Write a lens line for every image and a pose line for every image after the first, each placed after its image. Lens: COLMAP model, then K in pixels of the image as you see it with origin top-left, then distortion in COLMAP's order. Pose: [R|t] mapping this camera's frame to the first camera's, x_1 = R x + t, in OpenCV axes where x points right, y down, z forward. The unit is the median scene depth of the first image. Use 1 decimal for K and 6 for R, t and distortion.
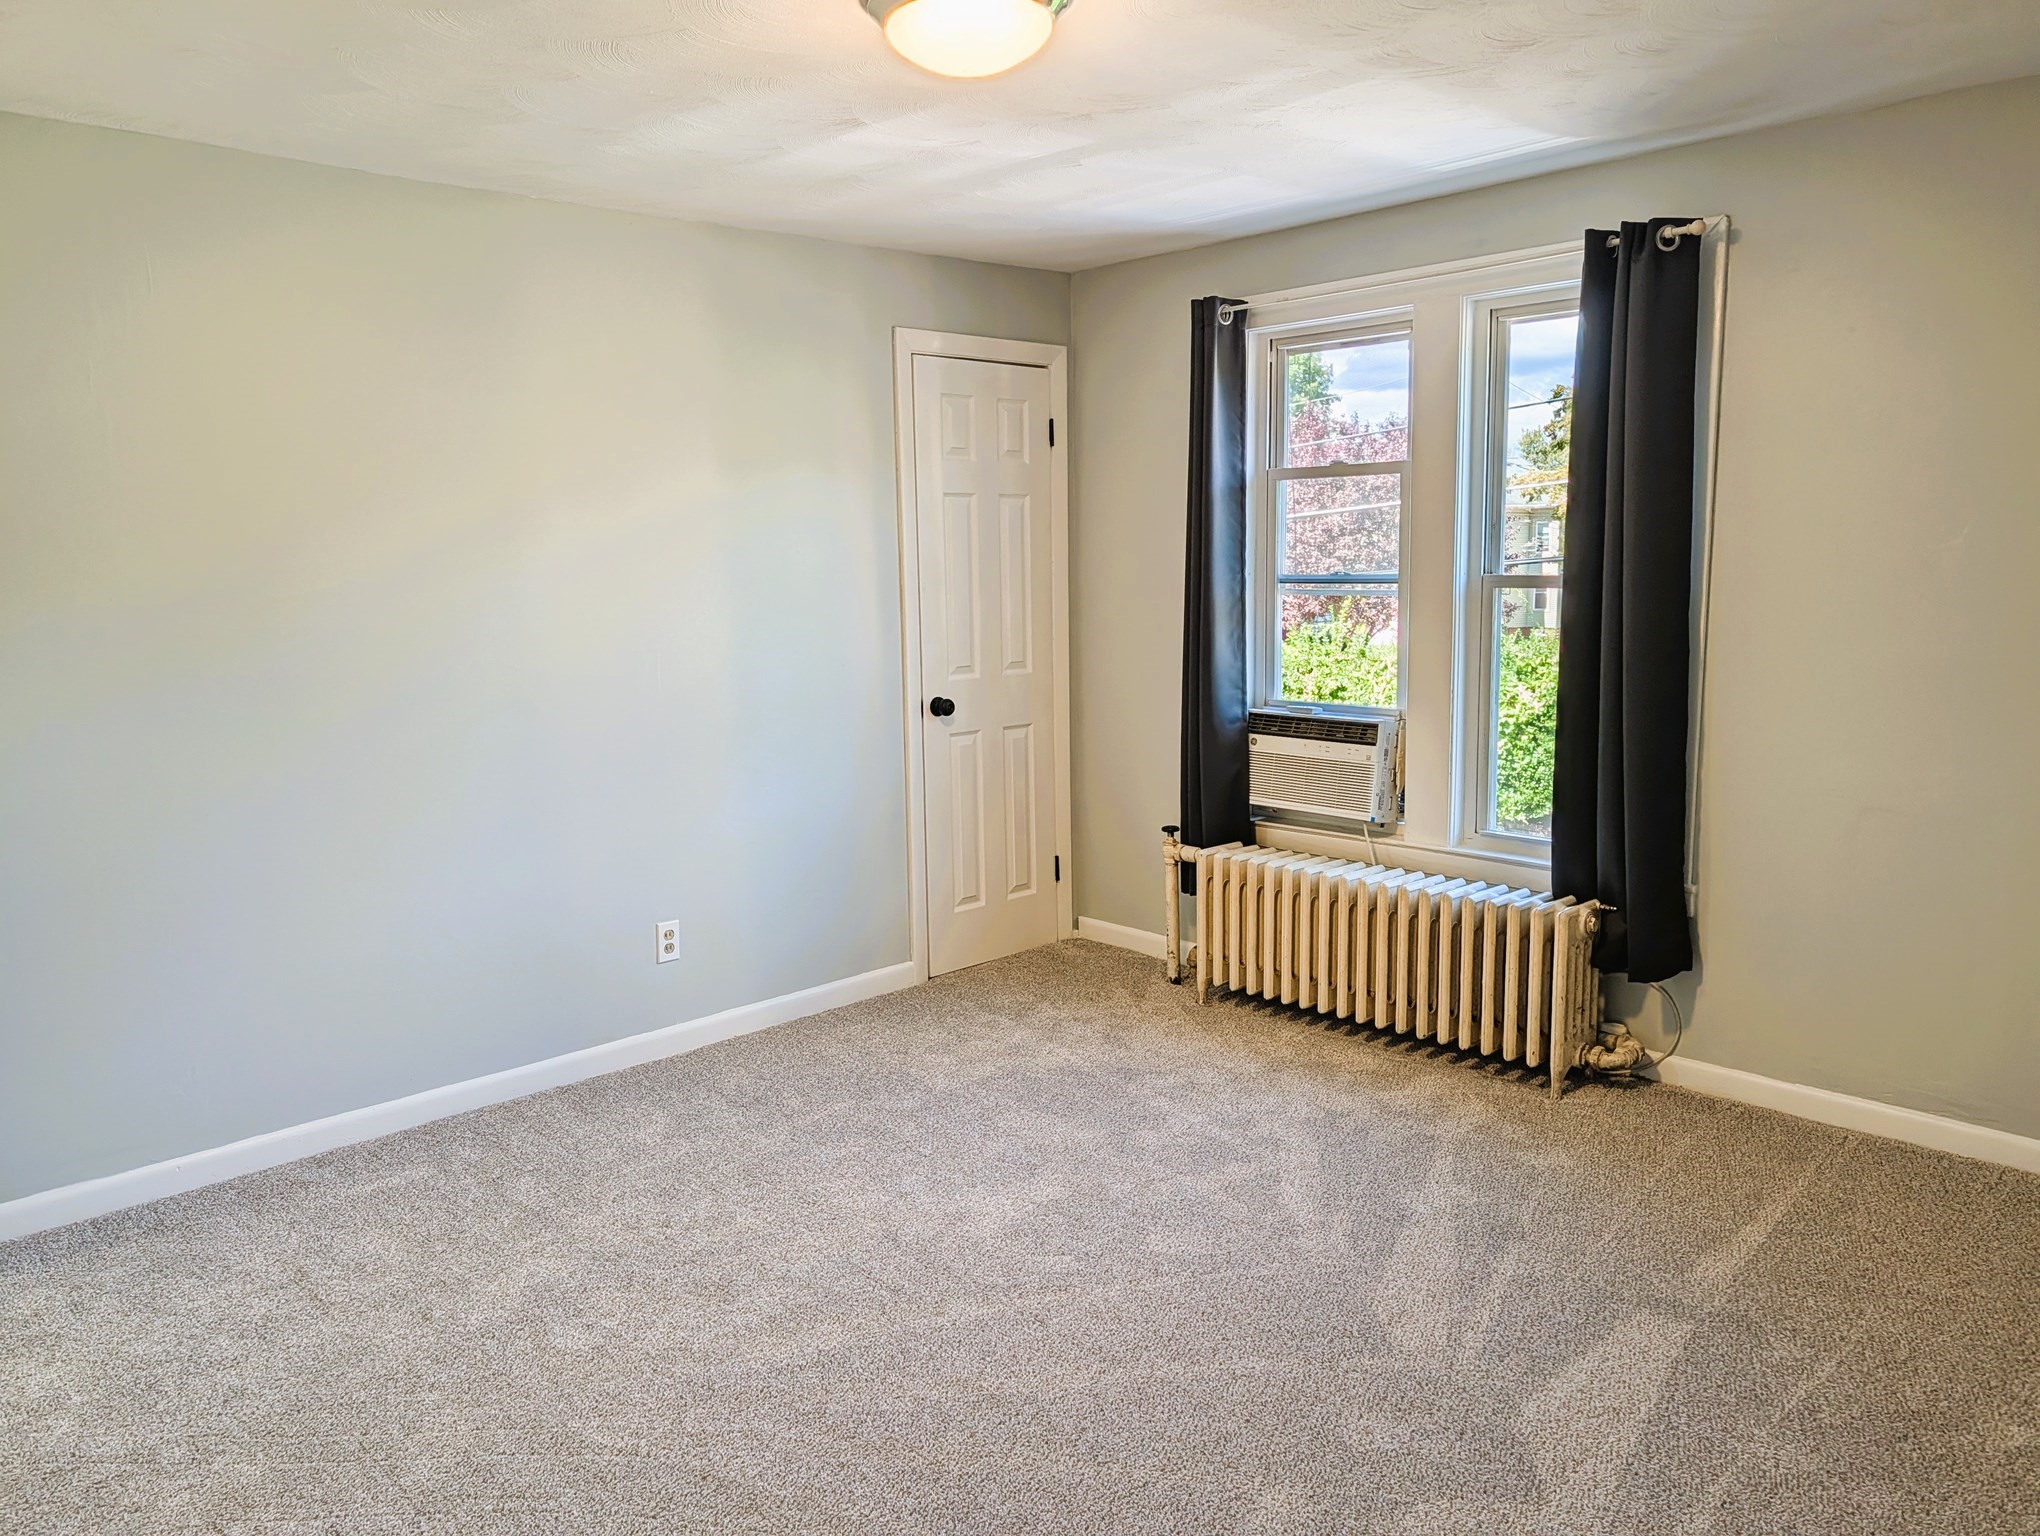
lens RADIAL K [[1463.8, 0, 1021.1], [0, 1463.8, 777.2], [0, 0, 1]] dist [0.022147, -0.027801]
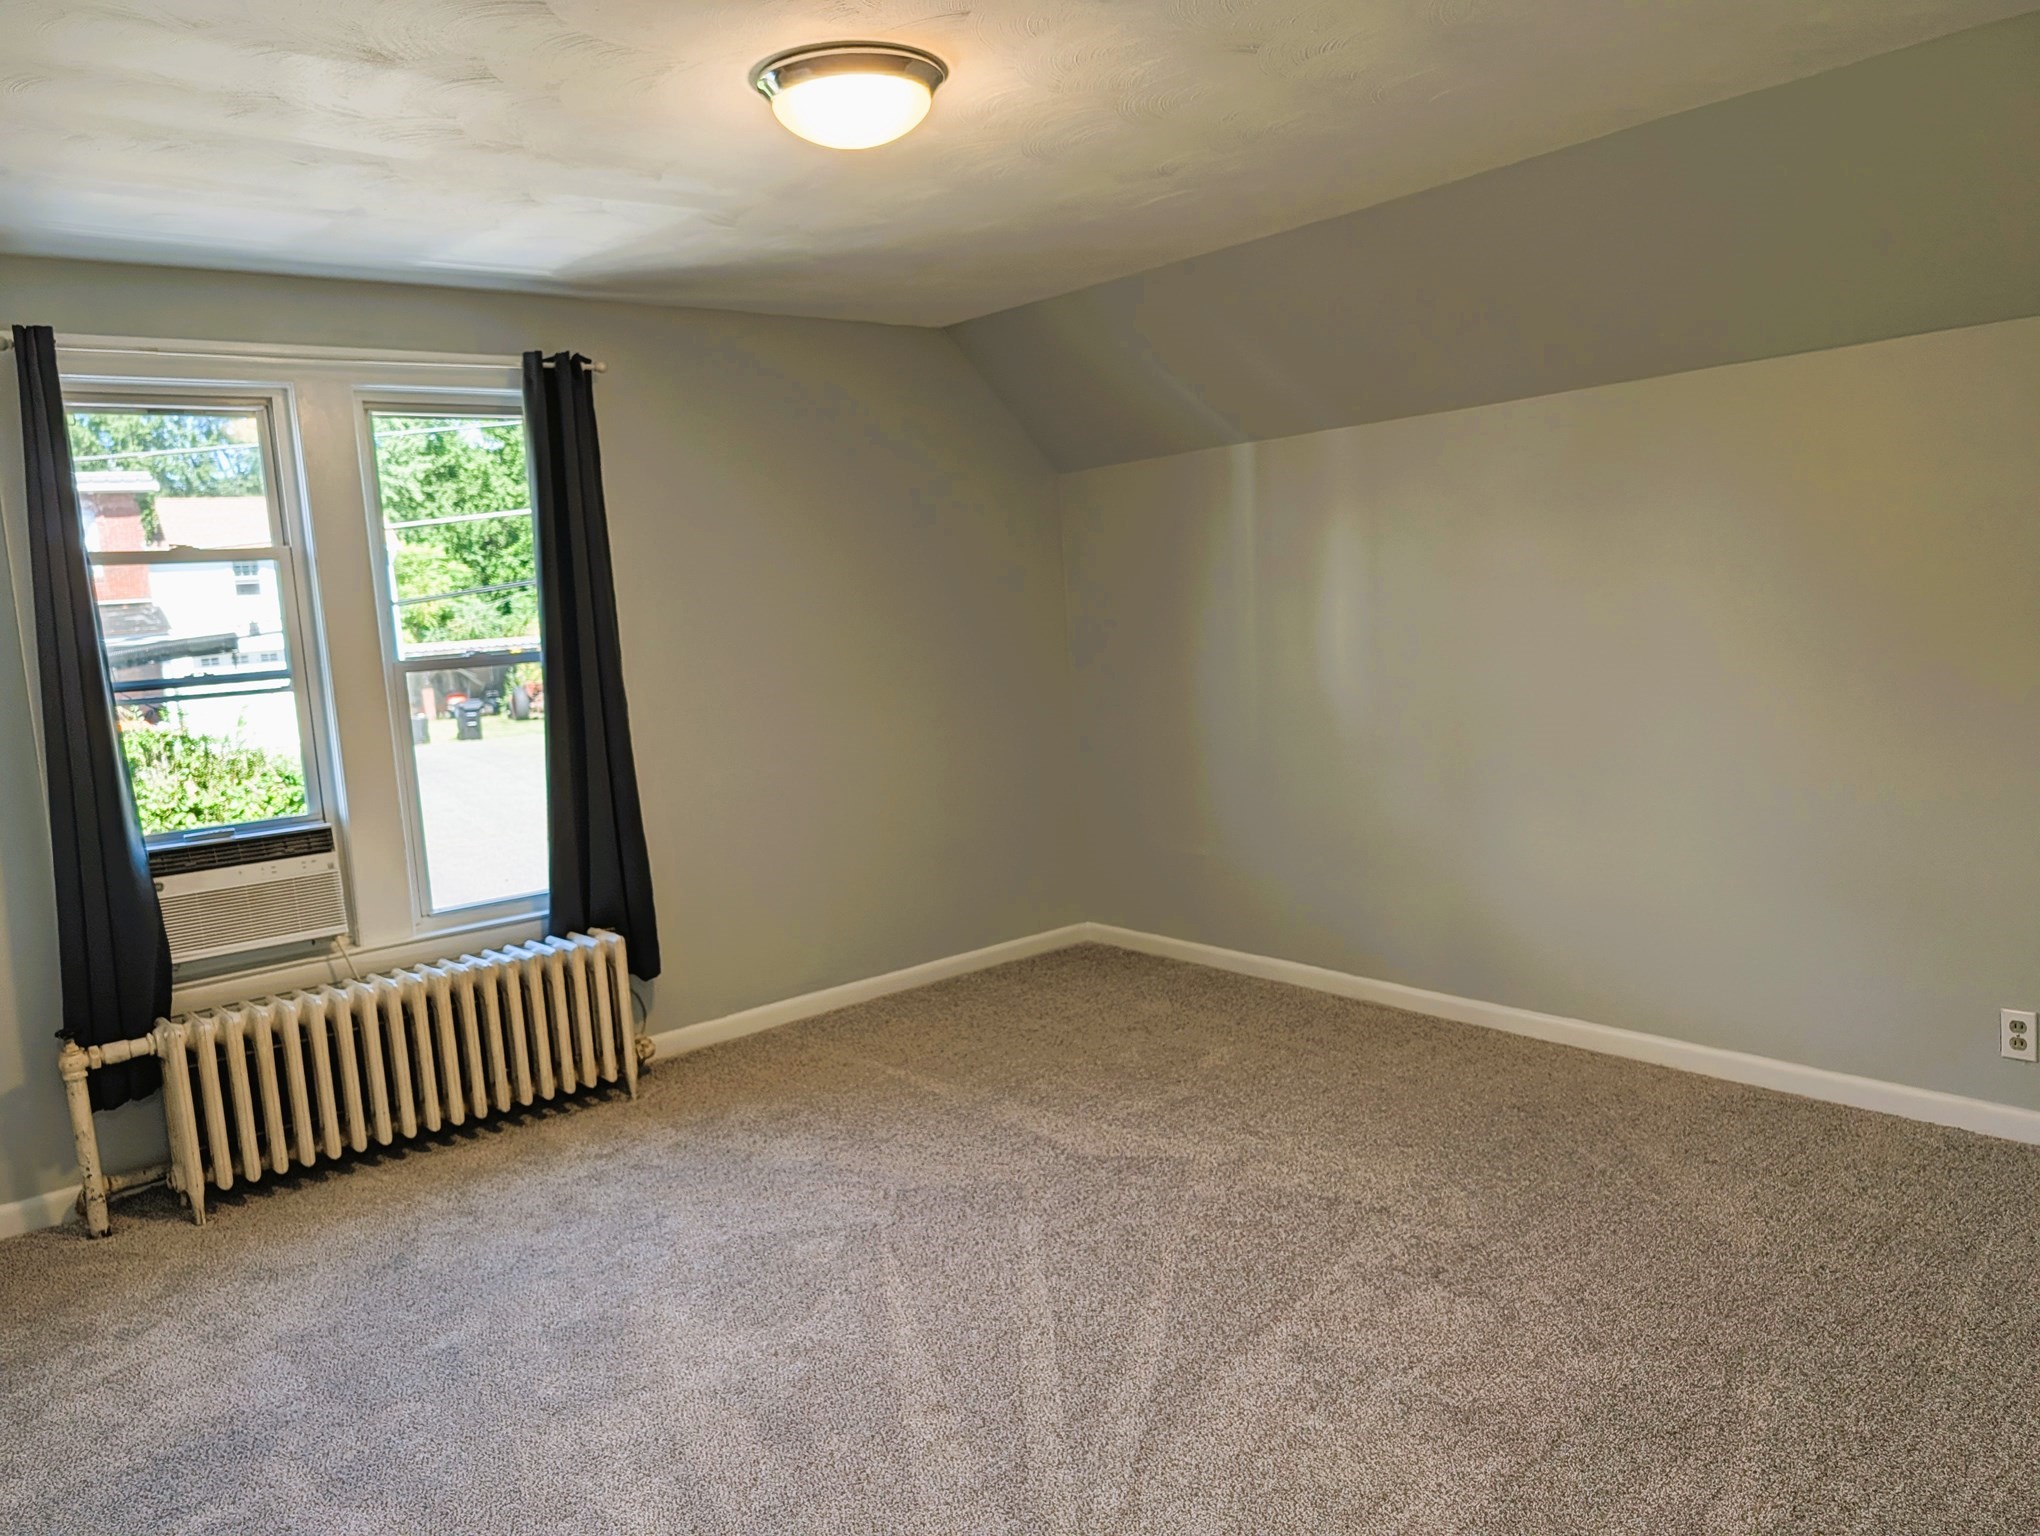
lens RADIAL K [[1463.8, 0, 1021.4], [0, 1463.8, 773.2], [0, 0, 1]] dist [0.022147, -0.027801]
pose [[0.079246, -0.117259, 0.989935, -0.664152], [0.217008, 0.971271, 0.097676, -0.068507], [-0.972948, 0.207083, 0.102416, 0.499170]]
